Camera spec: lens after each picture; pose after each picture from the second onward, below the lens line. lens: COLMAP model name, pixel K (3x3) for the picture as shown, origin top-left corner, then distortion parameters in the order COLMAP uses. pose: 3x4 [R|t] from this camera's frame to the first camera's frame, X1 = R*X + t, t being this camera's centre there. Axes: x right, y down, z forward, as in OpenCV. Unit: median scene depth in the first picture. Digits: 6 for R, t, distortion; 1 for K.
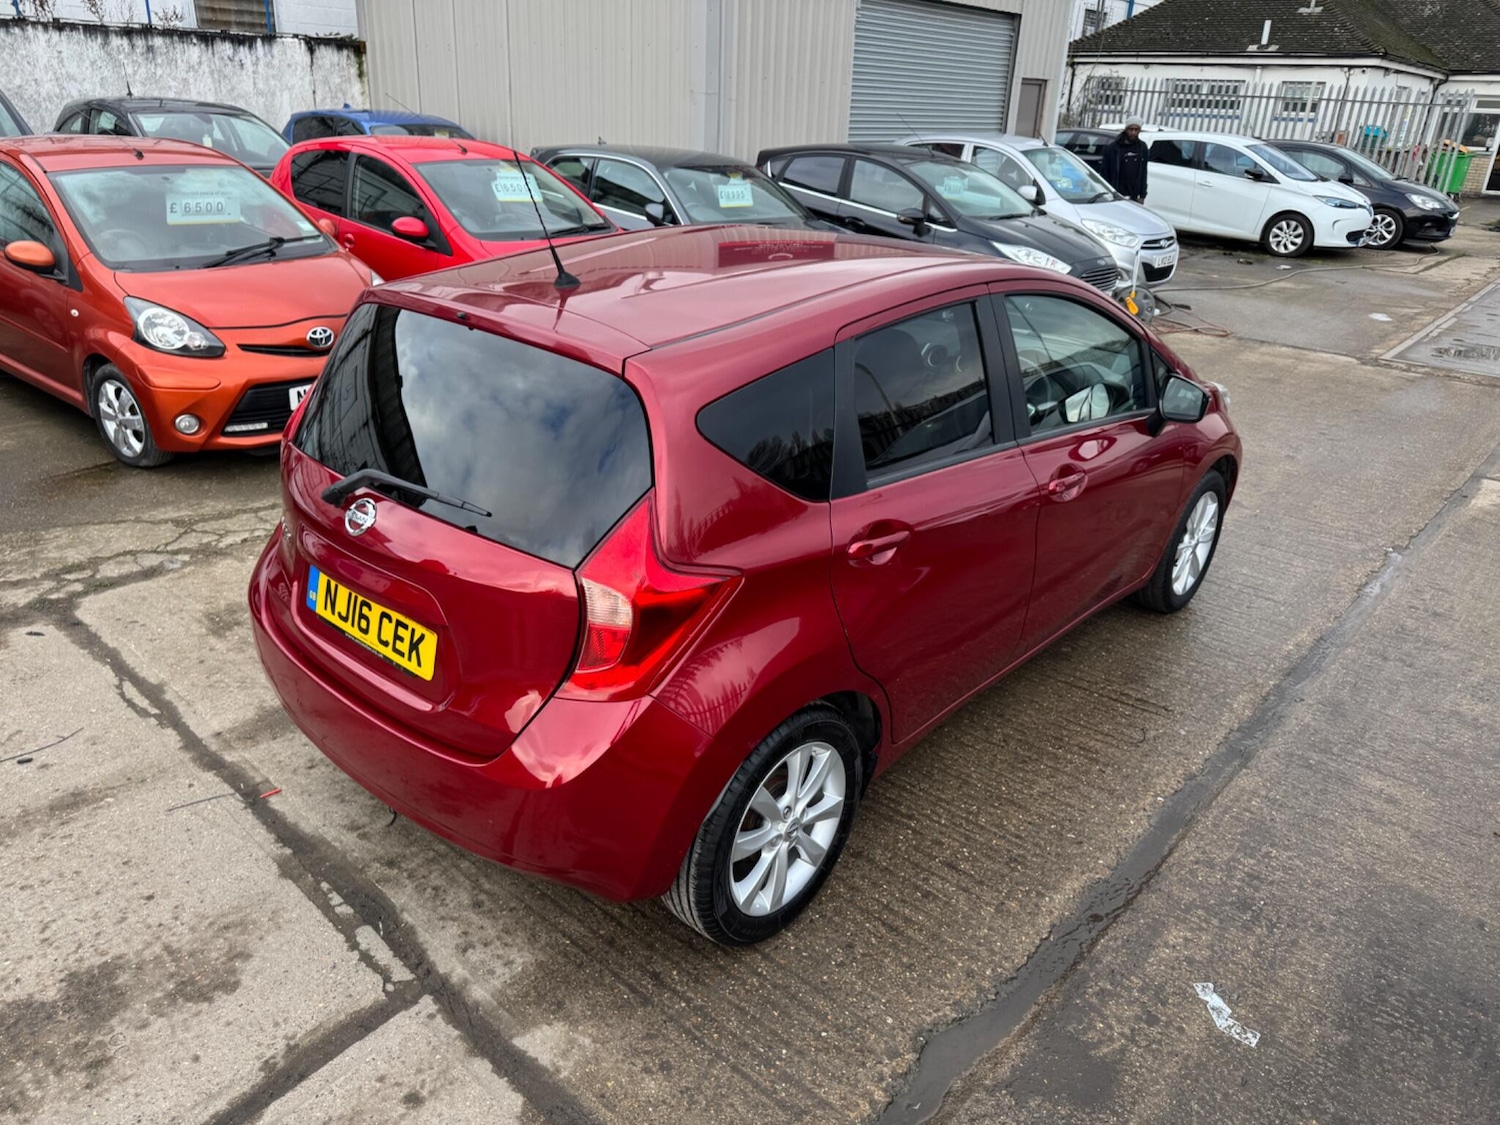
lens RADIAL K [[1065.9, 0, 745.6], [0, 1065.9, 559.2], [0, 0, 1]] dist [0.006068, -0.007122]
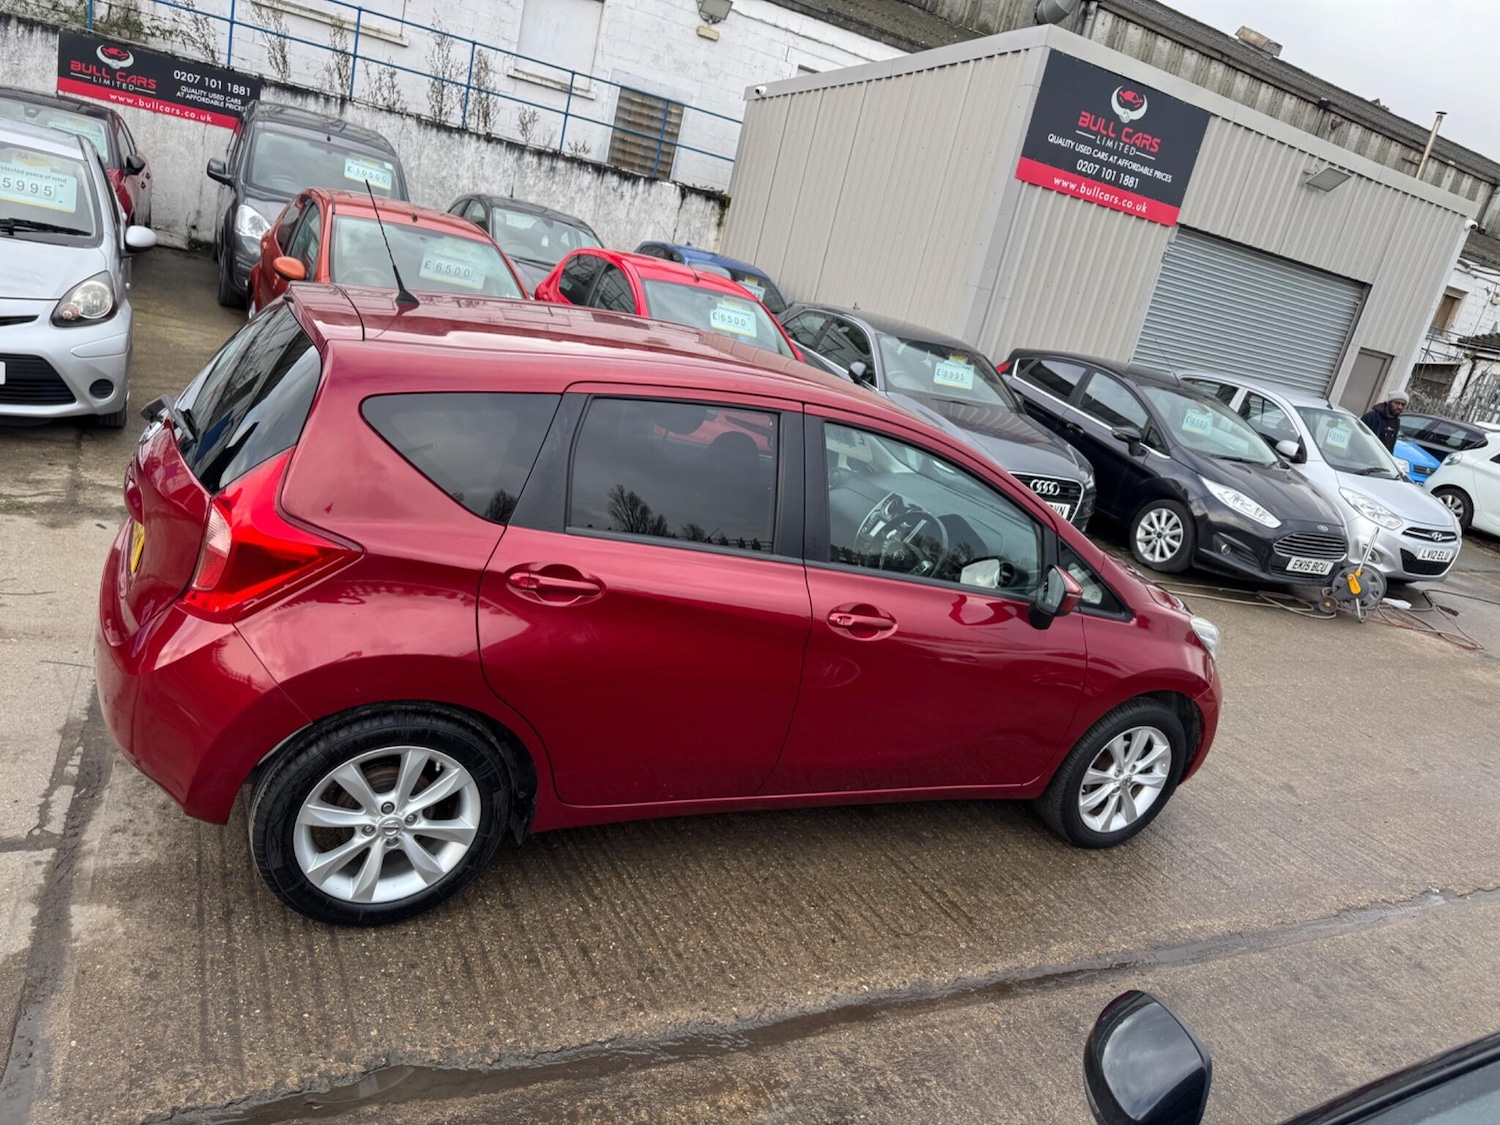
lens RADIAL K [[1065.1, 0, 758.1], [0, 1065.1, 549.9], [0, 0, 1]] dist [0.012655, -0.011205]
pose [[0.916428, 0.263646, -0.301081, 0.362109], [-0.312159, 0.941699, -0.125536, 0.012542], [0.250430, 0.209030, 0.945299, 0.031710]]
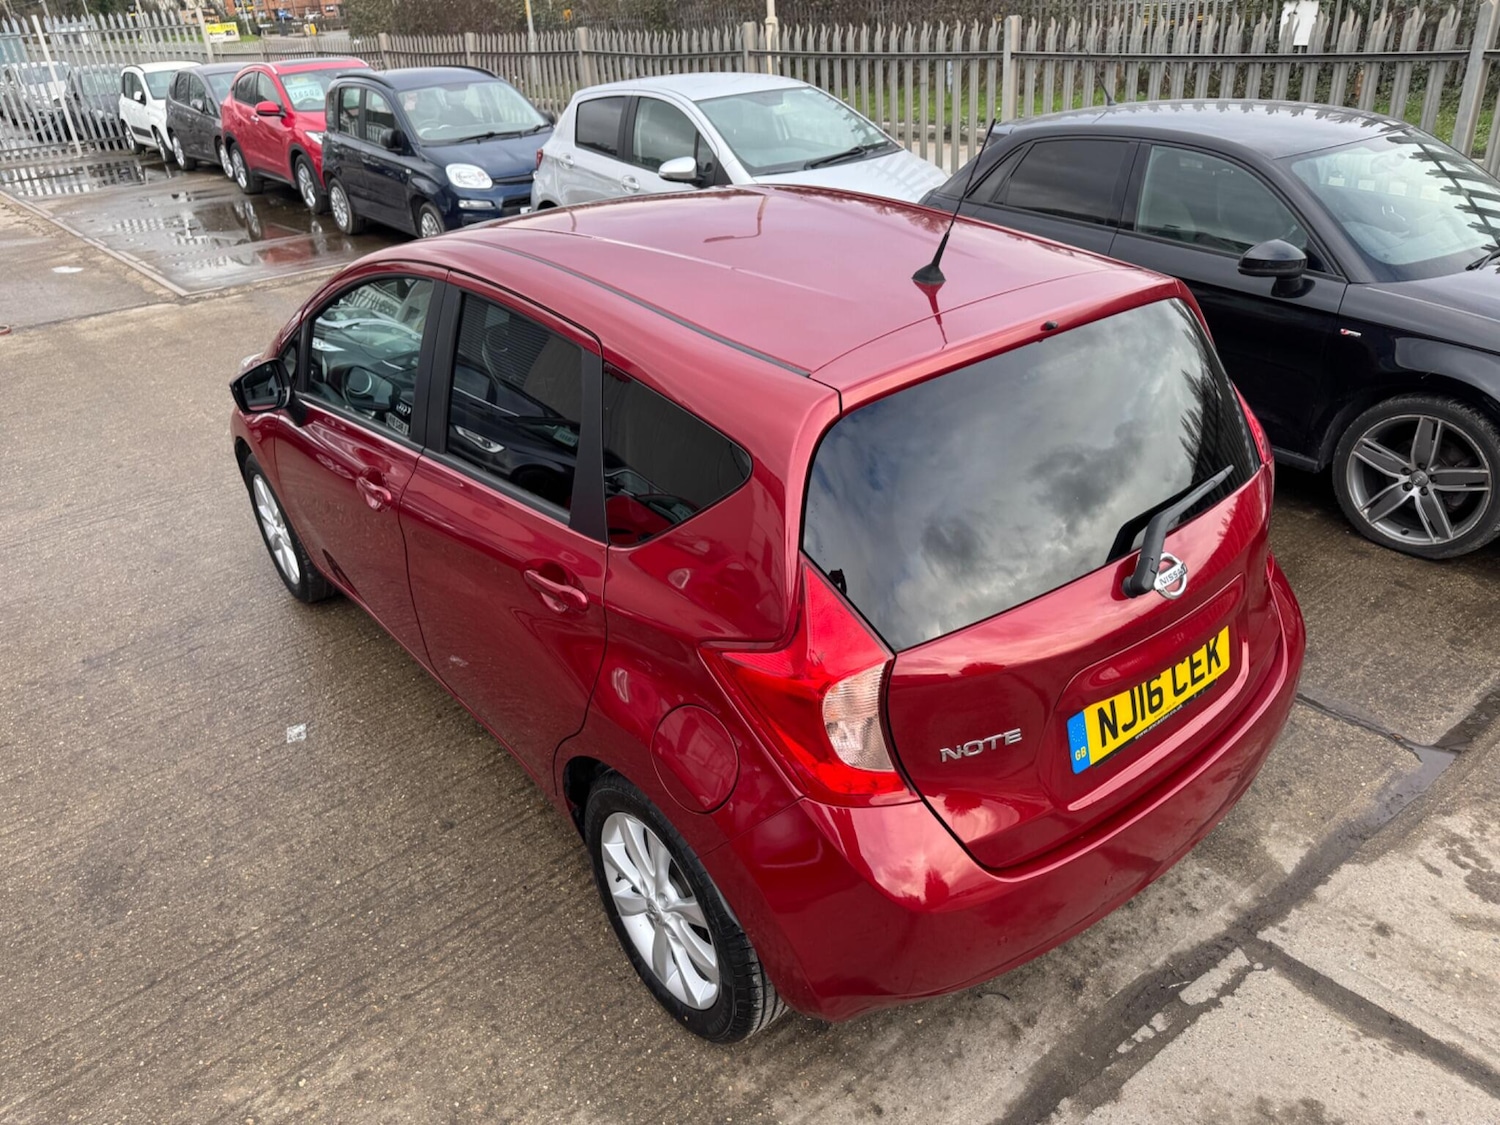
lens RADIAL K [[1063.8, 0, 742.5], [0, 1063.8, 572.0], [0, 0, 1]] dist [0.009042, -0.008060]
pose [[0.174130, -0.508048, 0.843544, -0.606742], [0.453270, 0.801838, 0.389362, -0.278946], [-0.874200, 0.314553, 0.369907, 0.537034]]
